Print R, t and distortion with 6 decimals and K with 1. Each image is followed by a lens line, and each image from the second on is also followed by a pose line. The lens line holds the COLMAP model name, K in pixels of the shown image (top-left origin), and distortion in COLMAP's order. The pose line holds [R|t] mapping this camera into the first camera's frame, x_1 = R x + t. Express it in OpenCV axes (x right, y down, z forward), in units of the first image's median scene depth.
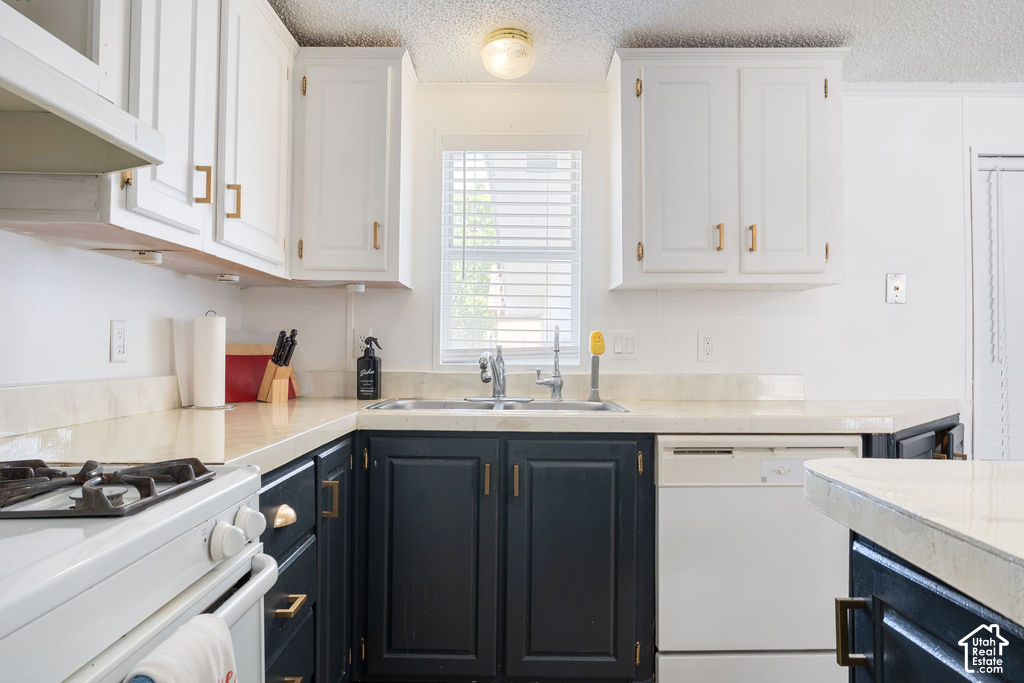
lens RADIAL K [[647.2, 0, 512.8], [0, 647.2, 345.7], [0, 0, 1]] dist [-0.008521, -0.001083]
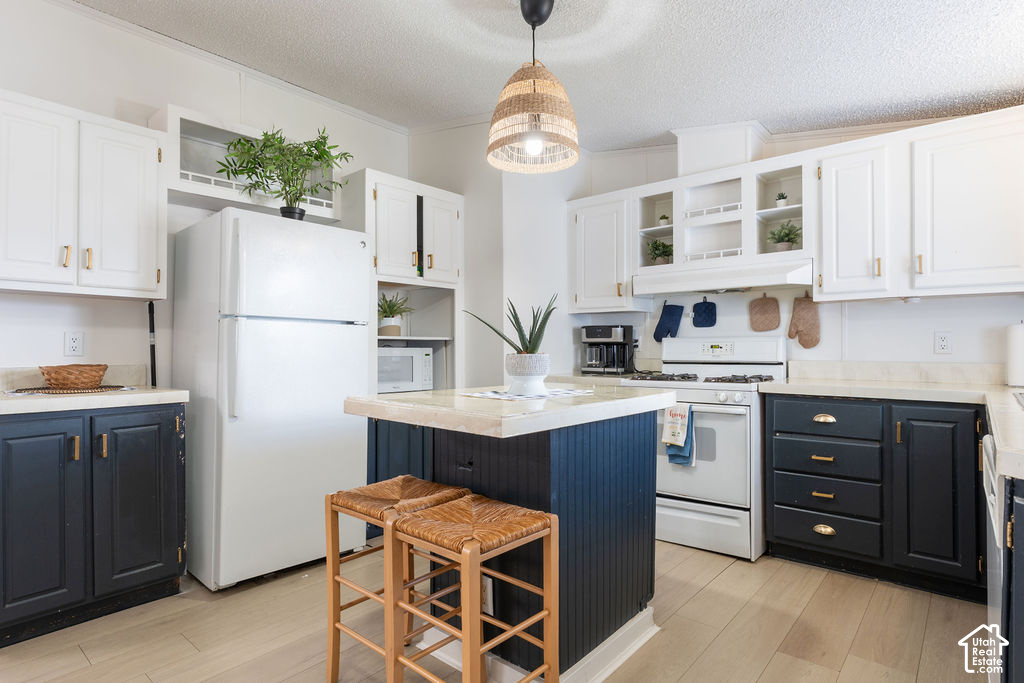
lens RADIAL K [[540.7, 0, 516.1], [0, 540.7, 343.0], [0, 0, 1]] dist [-0.000715, 0.000062]
pose [[-0.650370, -0.012601, -0.759513, 1.010186], [0.001087, 0.999846, -0.017519, 0.014388], [0.759617, -0.012219, -0.650256, 0.781679]]
